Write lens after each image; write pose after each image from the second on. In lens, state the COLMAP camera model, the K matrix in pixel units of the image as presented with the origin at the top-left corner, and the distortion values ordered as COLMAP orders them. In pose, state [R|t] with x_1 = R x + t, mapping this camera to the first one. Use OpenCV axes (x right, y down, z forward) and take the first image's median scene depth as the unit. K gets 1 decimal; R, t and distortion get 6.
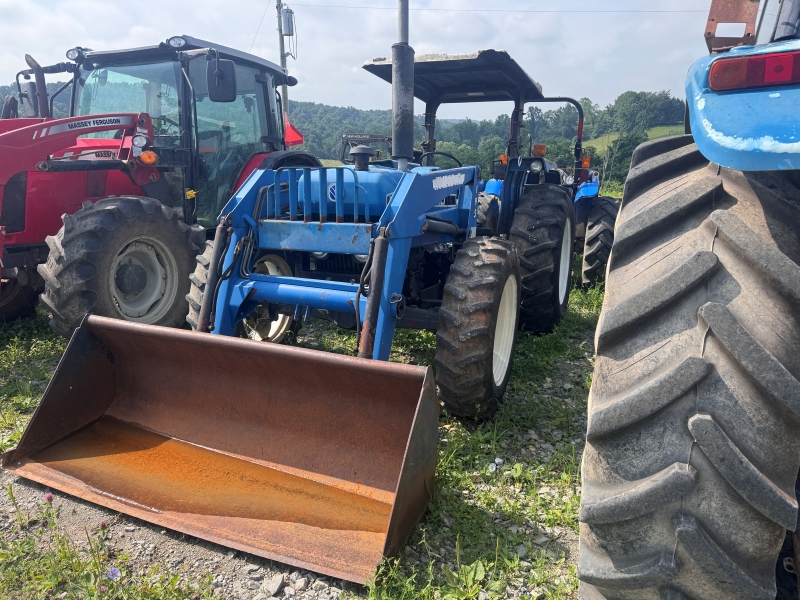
lens RADIAL K [[564.5, 0, 401.5], [0, 564.5, 292.6], [0, 0, 1]] dist [0.044666, -0.059372]
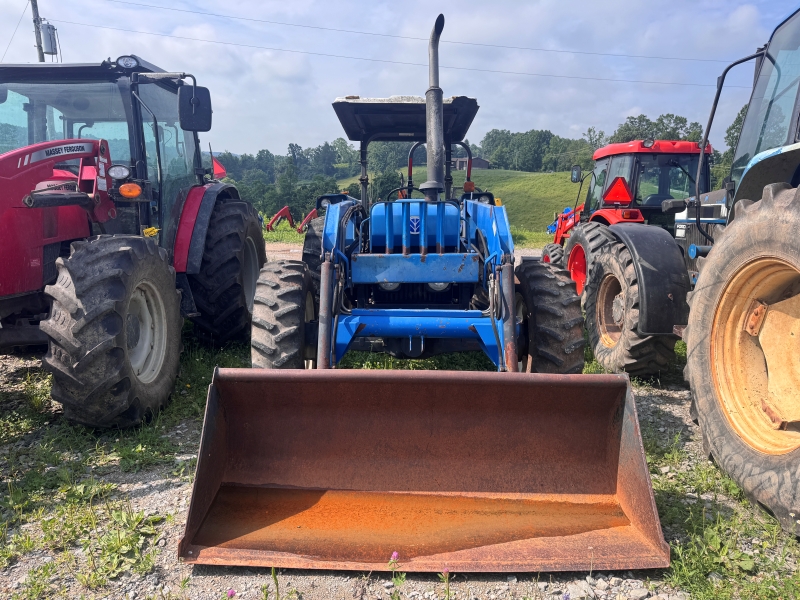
lens RADIAL K [[564.5, 0, 399.3], [0, 564.5, 294.5], [0, 0, 1]] dist [0.044666, -0.059372]
pose [[0.920887, -0.064680, 0.384427, -0.532171], [0.086146, 0.995524, -0.038864, -0.013546], [-0.380192, 0.068906, 0.922337, 0.068273]]
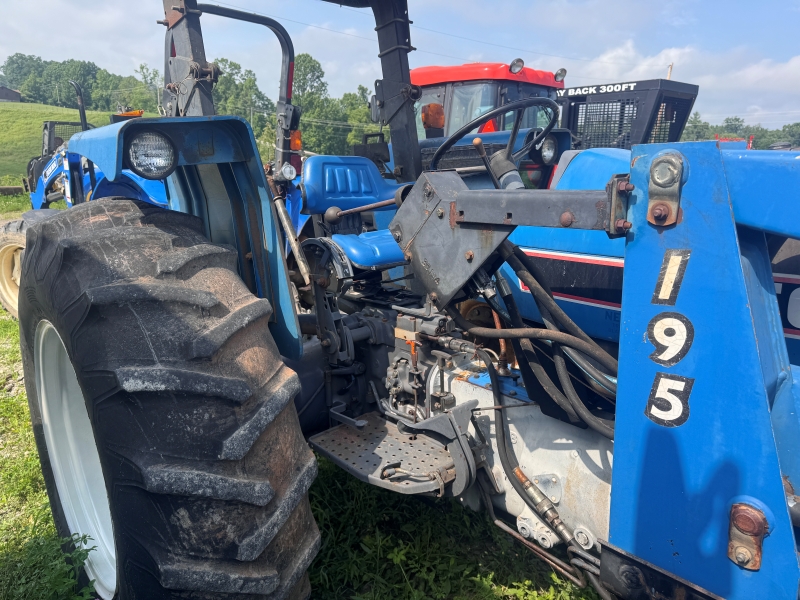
lens RADIAL K [[564.5, 0, 395.7], [0, 564.5, 297.5], [0, 0, 1]] dist [0.044666, -0.059372]
pose [[0.436640, -0.223936, 0.871320, -0.385268], [0.184012, 0.970279, 0.157156, -0.296155], [-0.880616, 0.091713, 0.464870, 1.321123]]
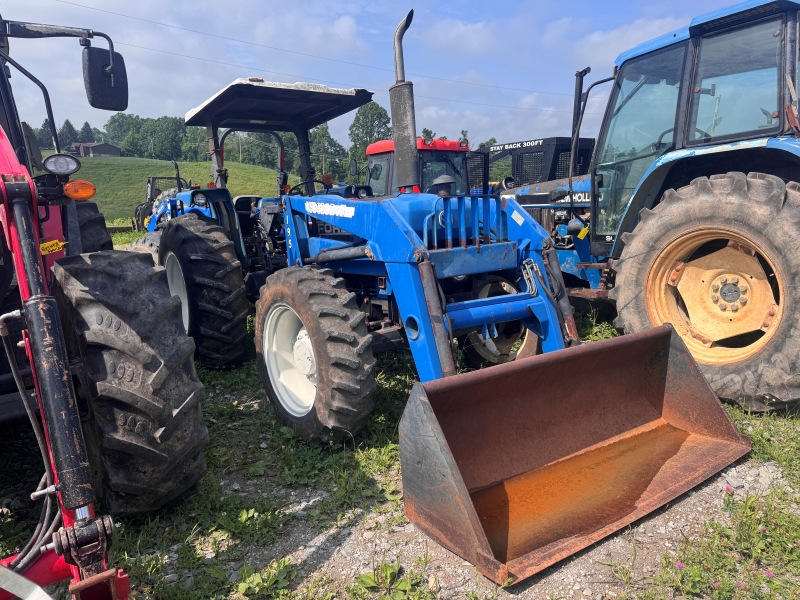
lens RADIAL K [[564.5, 0, 405.2], [0, 564.5, 299.5], [0, 0, 1]] dist [0.044666, -0.059372]
pose [[0.529803, -0.175540, 0.829756, -1.030858], [0.204500, 0.975921, 0.075888, -0.122837], [-0.823097, 0.129479, 0.552944, 0.485858]]
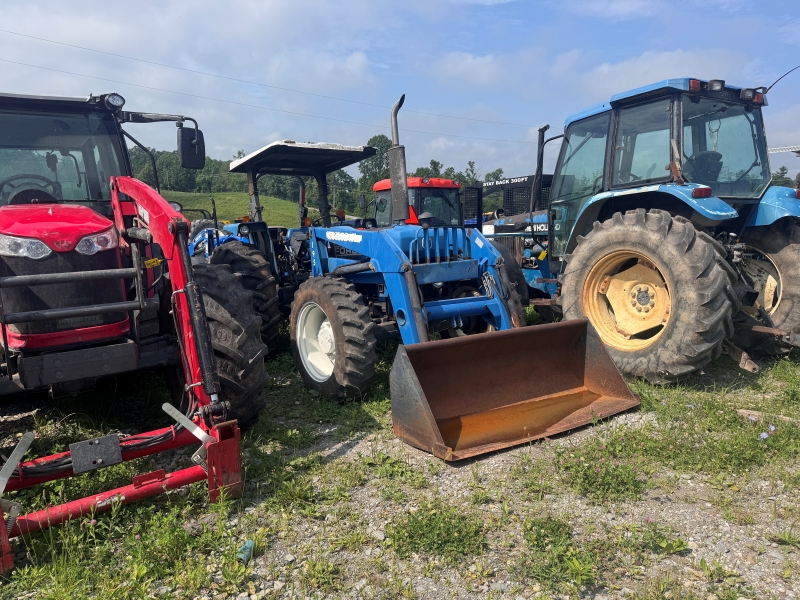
lens RADIAL K [[564.5, 0, 401.0], [0, 564.5, 300.4], [0, 0, 1]] dist [0.044666, -0.059372]
pose [[0.549002, -0.135297, 0.824798, -1.356494], [0.205838, 0.978305, 0.023468, -0.077567], [-0.810079, 0.156891, 0.564940, 0.237591]]
